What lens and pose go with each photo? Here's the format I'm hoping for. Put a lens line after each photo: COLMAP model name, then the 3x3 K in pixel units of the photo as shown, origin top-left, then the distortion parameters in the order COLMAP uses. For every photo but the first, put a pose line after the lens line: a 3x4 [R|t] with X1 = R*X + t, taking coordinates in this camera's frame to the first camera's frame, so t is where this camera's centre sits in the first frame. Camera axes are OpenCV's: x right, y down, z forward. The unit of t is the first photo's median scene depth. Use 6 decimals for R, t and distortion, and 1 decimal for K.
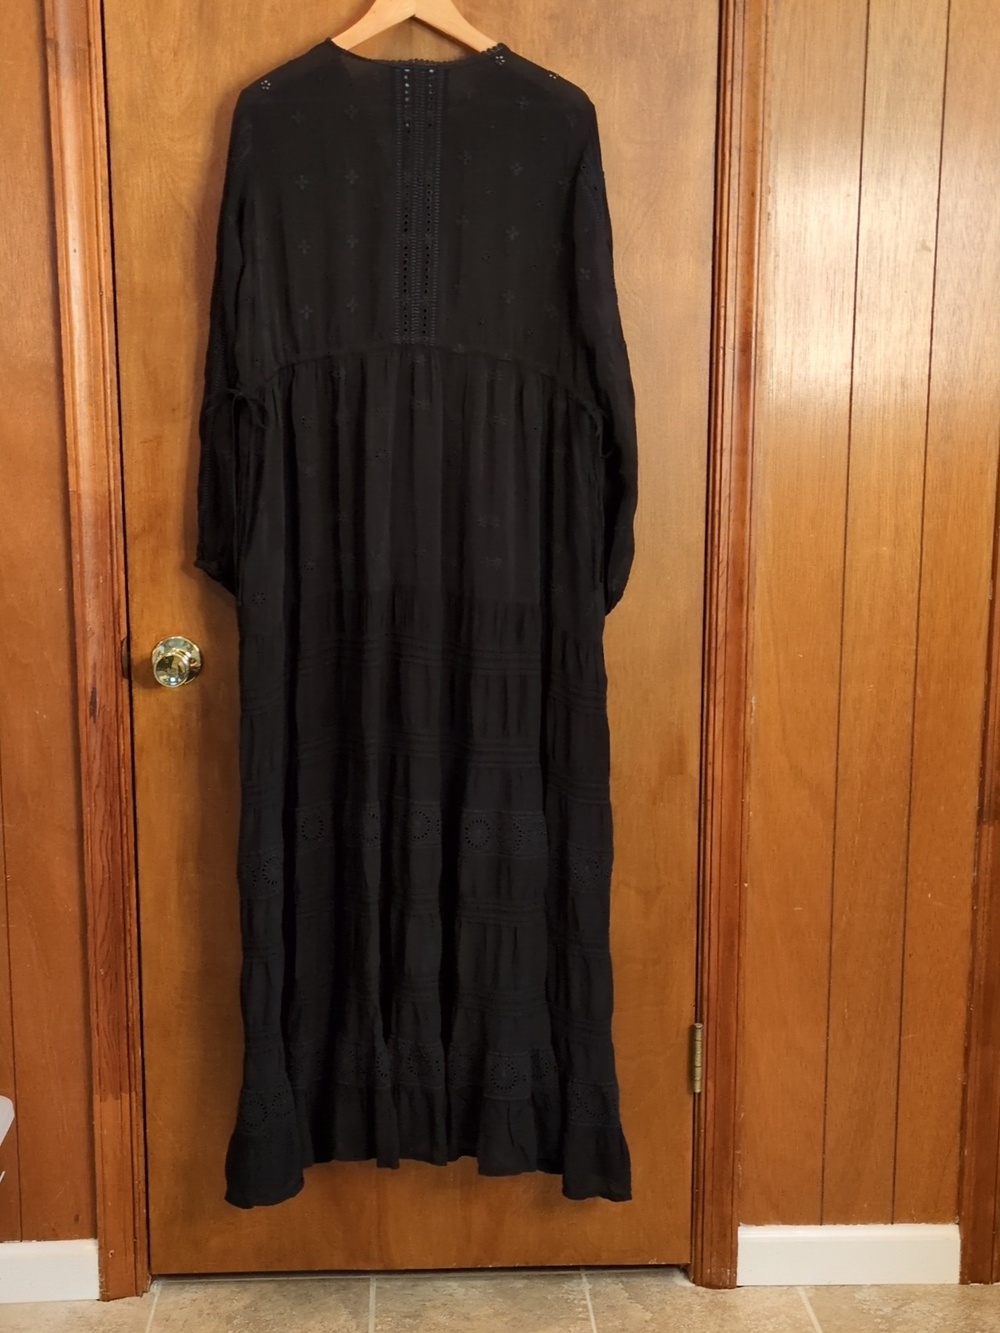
lens RADIAL K [[1749.9, 0, 497.5], [0, 1749.9, 671.8], [0, 0, 1]] dist [0.052105, 0.000000]
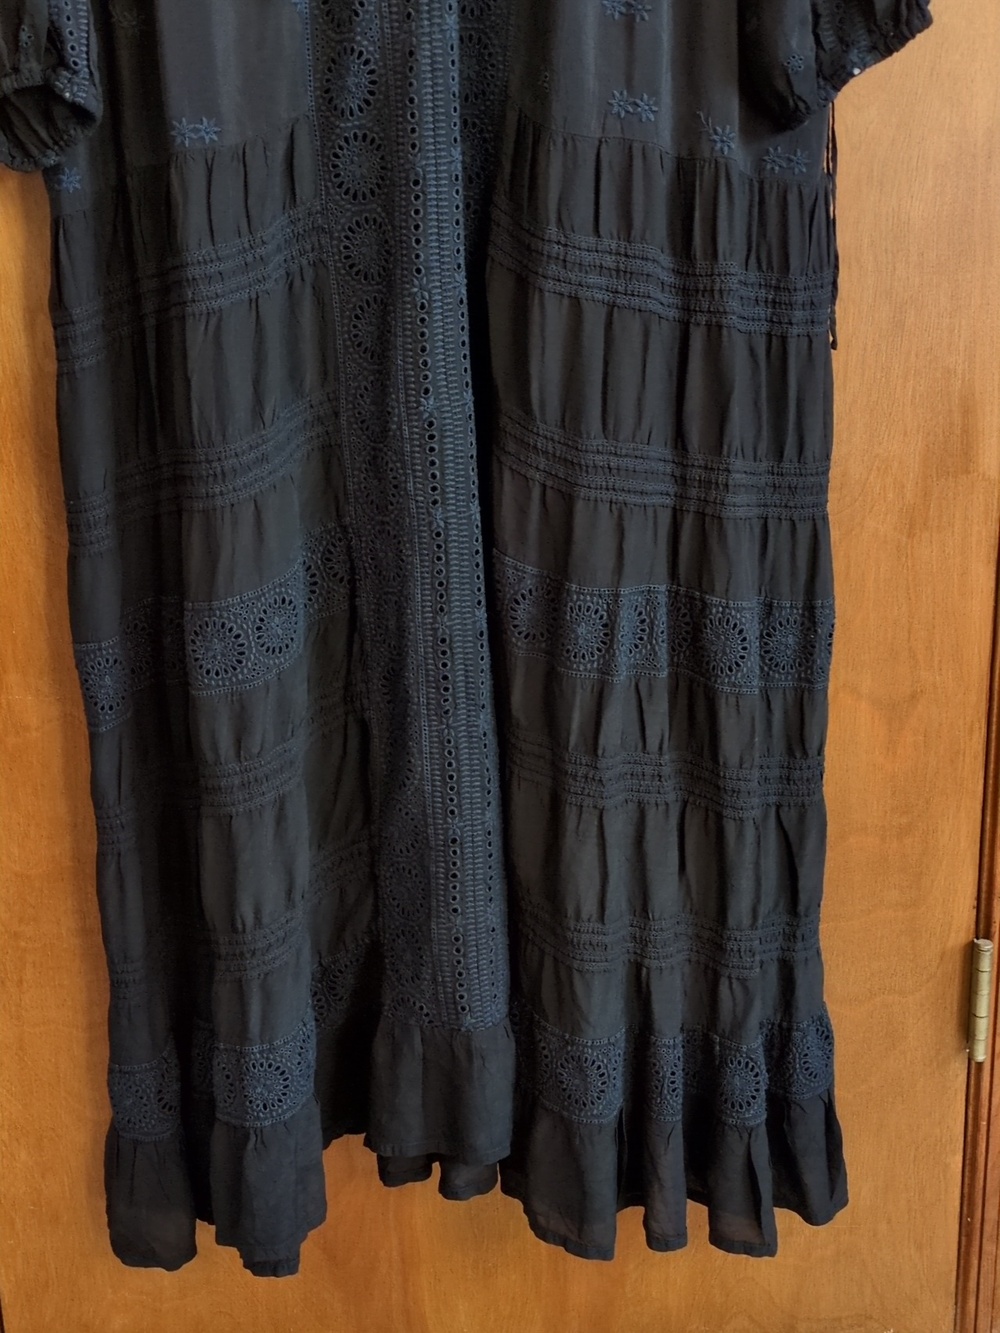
lens RADIAL K [[1749.9, 0, 493.9], [0, 1749.9, 664.3], [0, 0, 1]] dist [0.052105, 0.000000]
pose [[0.999287, -0.027805, -0.025531, -0.020374], [0.031316, 0.988280, 0.149404, 0.034355], [0.021078, -0.150097, 0.988447, 0.511679]]
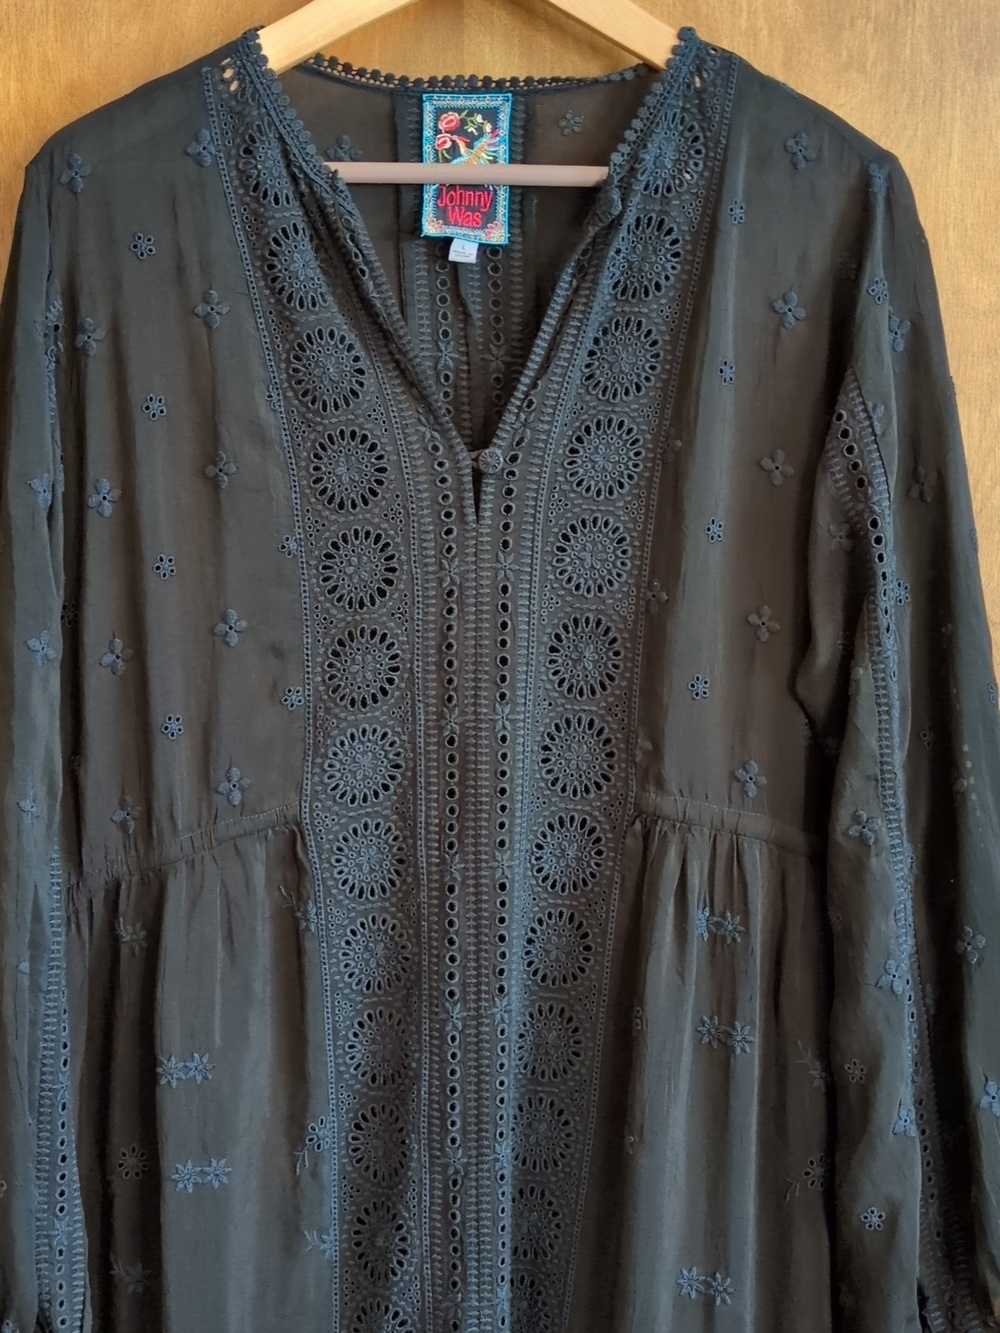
lens RADIAL K [[1749.9, 0, 505.5], [0, 1749.9, 674.9], [0, 0, 1]] dist [0.052105, 0.000000]
pose [[0.999910, -0.002683, -0.013179, -0.032243], [0.001512, 0.996112, -0.088080, -0.165814], [0.013364, 0.088052, 0.996026, 0.580248]]
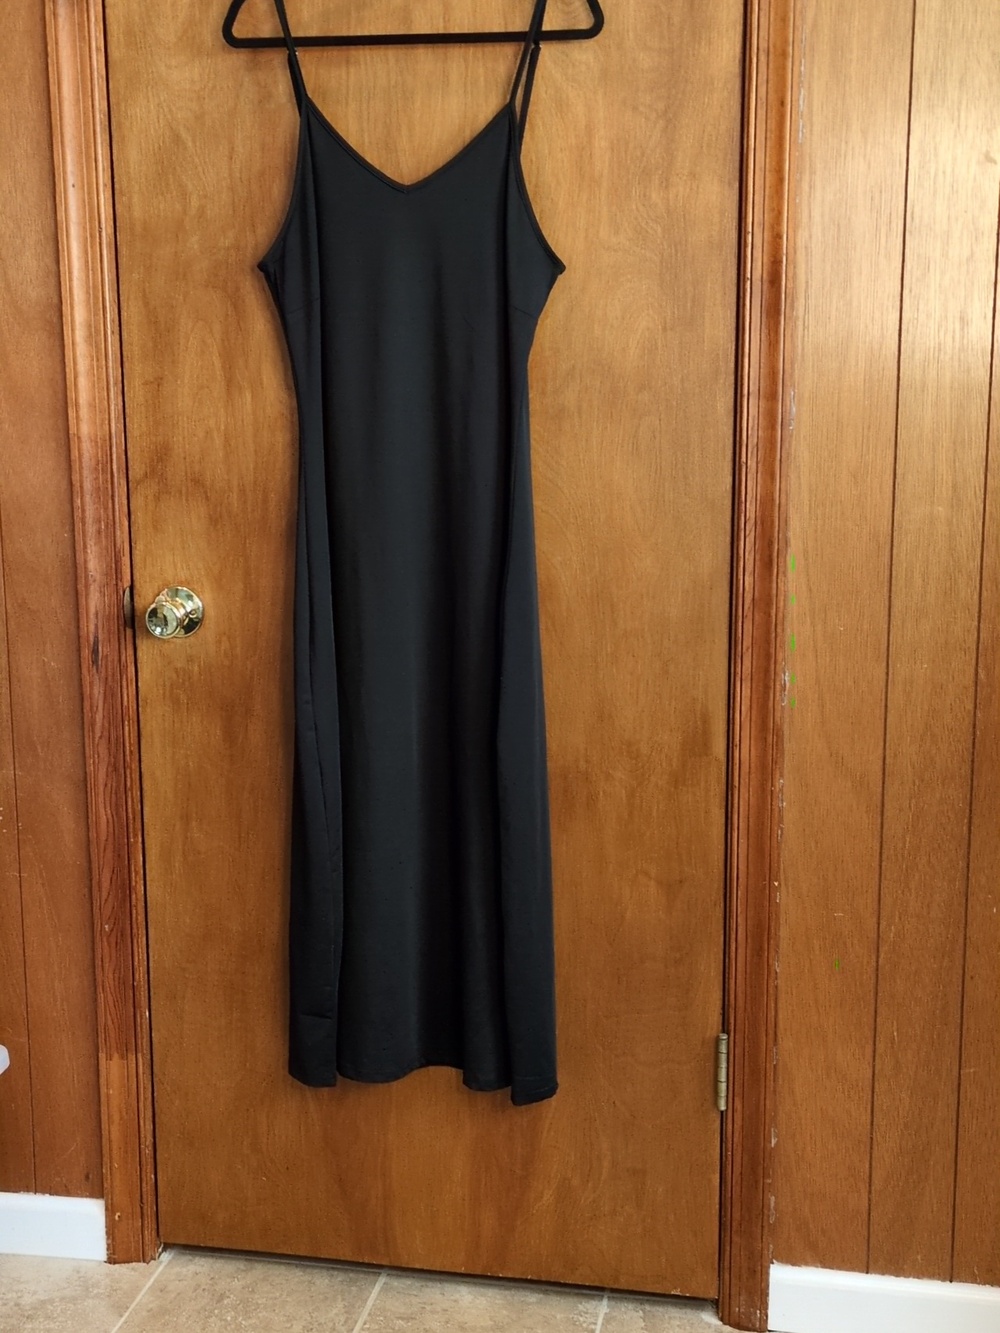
lens RADIAL K [[1749.9, 0, 506.3], [0, 1749.9, 666.2], [0, 0, 1]] dist [0.052105, 0.000000]
pose [[0.972249, 0.038248, -0.230799, 0.221044], [-0.037887, 0.999264, 0.005996, 0.011303], [0.230859, 0.002914, 0.972983, 0.103337]]
